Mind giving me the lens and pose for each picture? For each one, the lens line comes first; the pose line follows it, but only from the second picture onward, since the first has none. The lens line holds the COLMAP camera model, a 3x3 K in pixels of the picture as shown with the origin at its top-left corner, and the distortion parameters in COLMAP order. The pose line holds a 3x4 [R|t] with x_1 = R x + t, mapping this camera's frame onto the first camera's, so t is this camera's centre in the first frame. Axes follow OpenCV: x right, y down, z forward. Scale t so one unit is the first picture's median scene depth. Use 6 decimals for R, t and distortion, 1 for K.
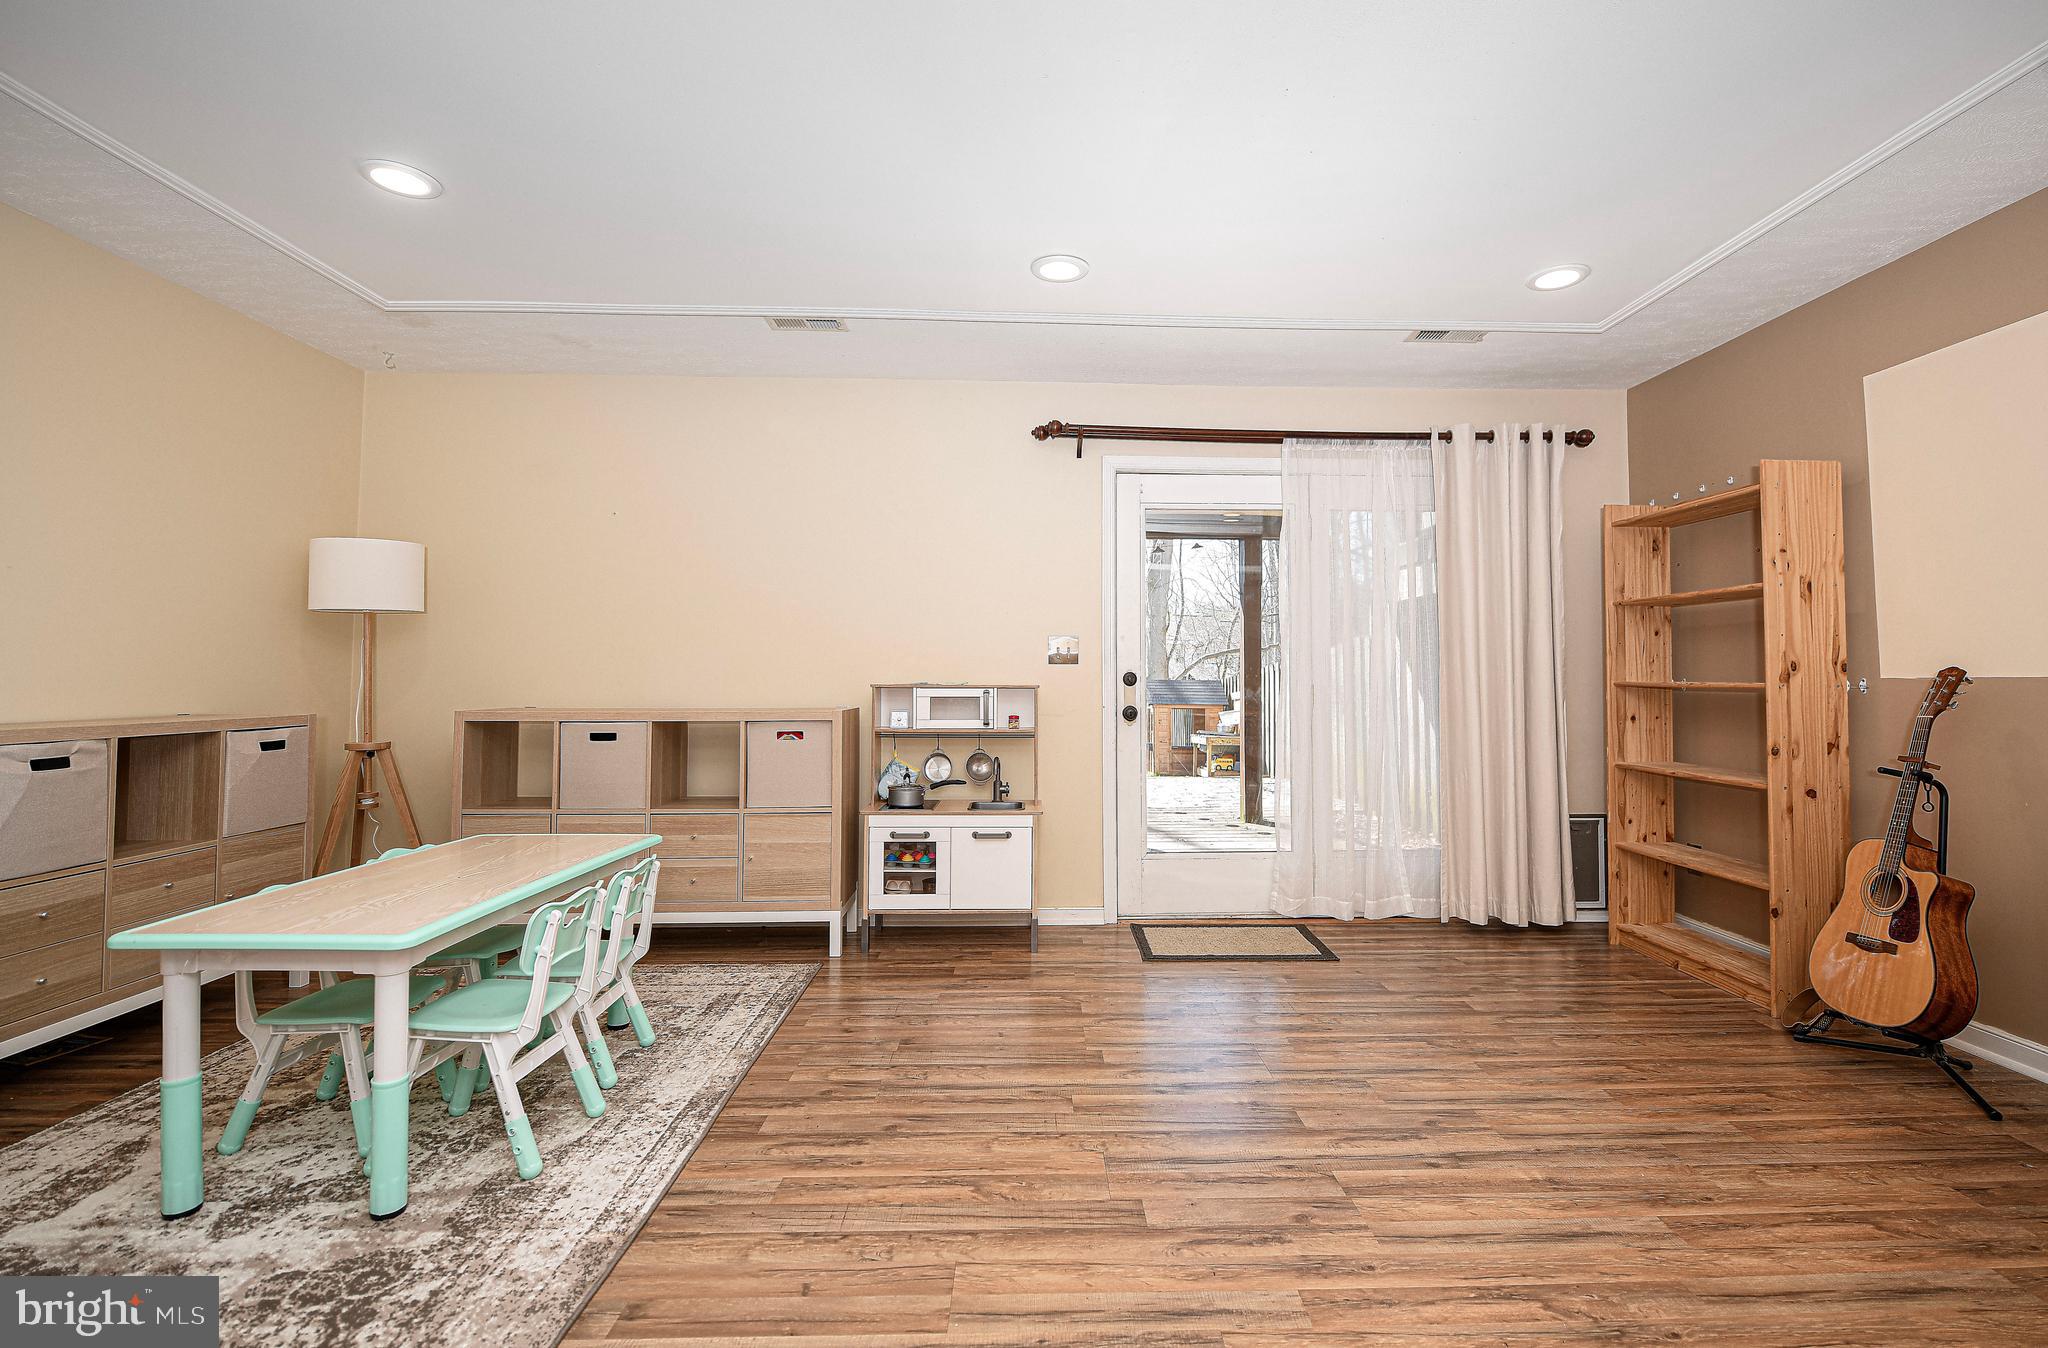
lens RADIAL K [[905.1, 0, 1024.0], [0, 905.1, 674.0], [0, 0, 1]] dist [-0.014150, -0.000259]
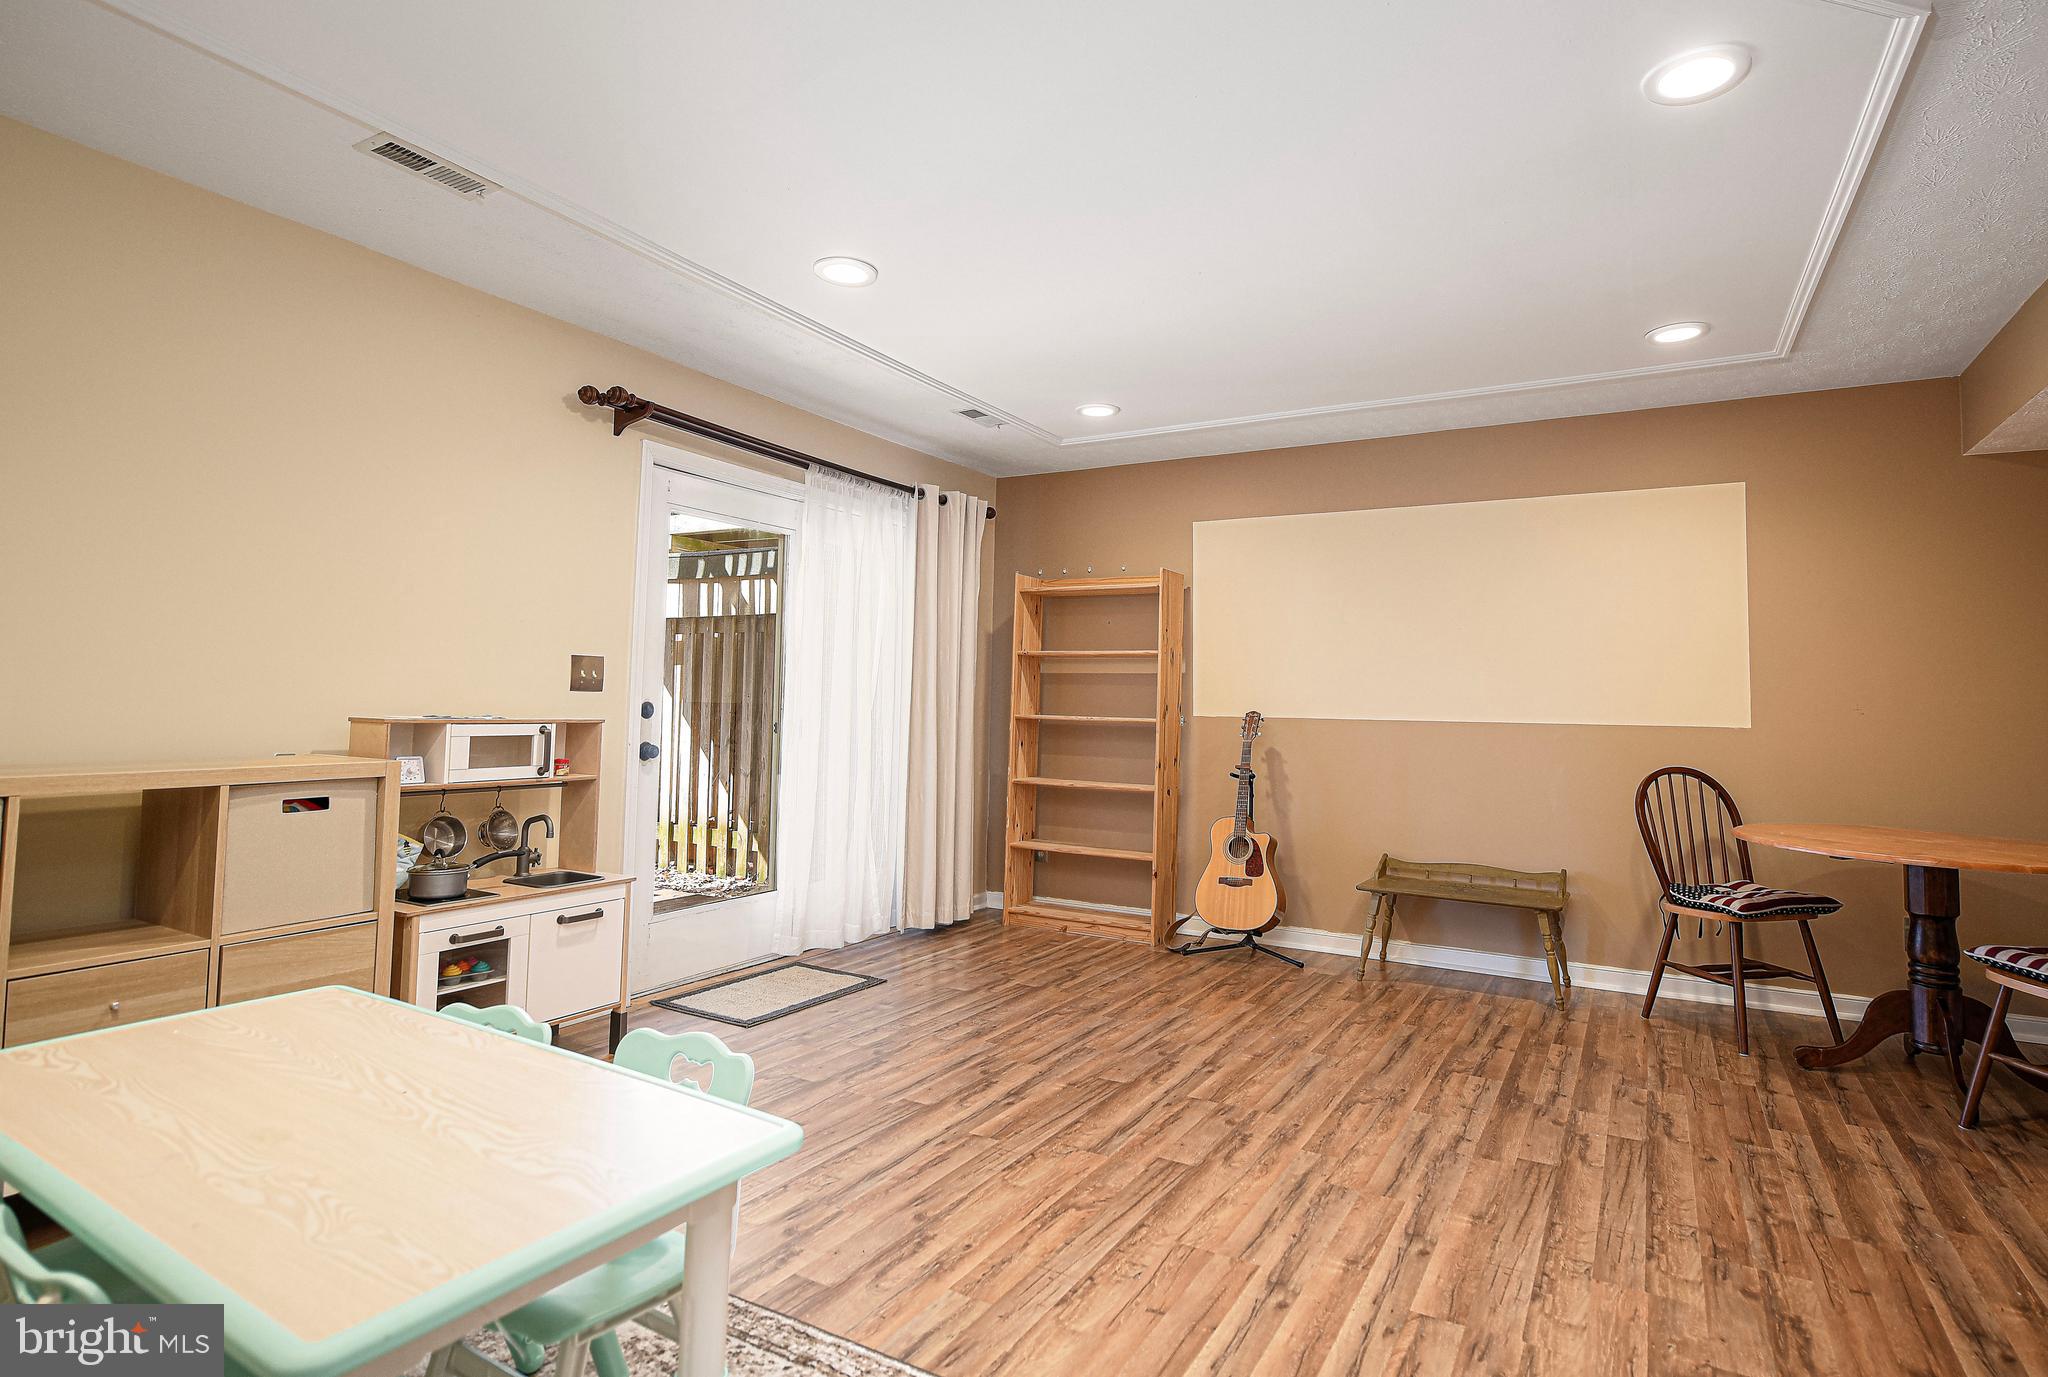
lens RADIAL K [[1069.4, 0, 1024.0], [0, 1069.4, 688.5], [0, 0, 1]] dist [-0.001087, -0.000114]
pose [[0.526070, 0.019595, 0.850215, -0.912212], [-0.022471, 0.999706, -0.009137, -0.022259], [-0.850144, -0.014299, 0.526356, 0.309150]]
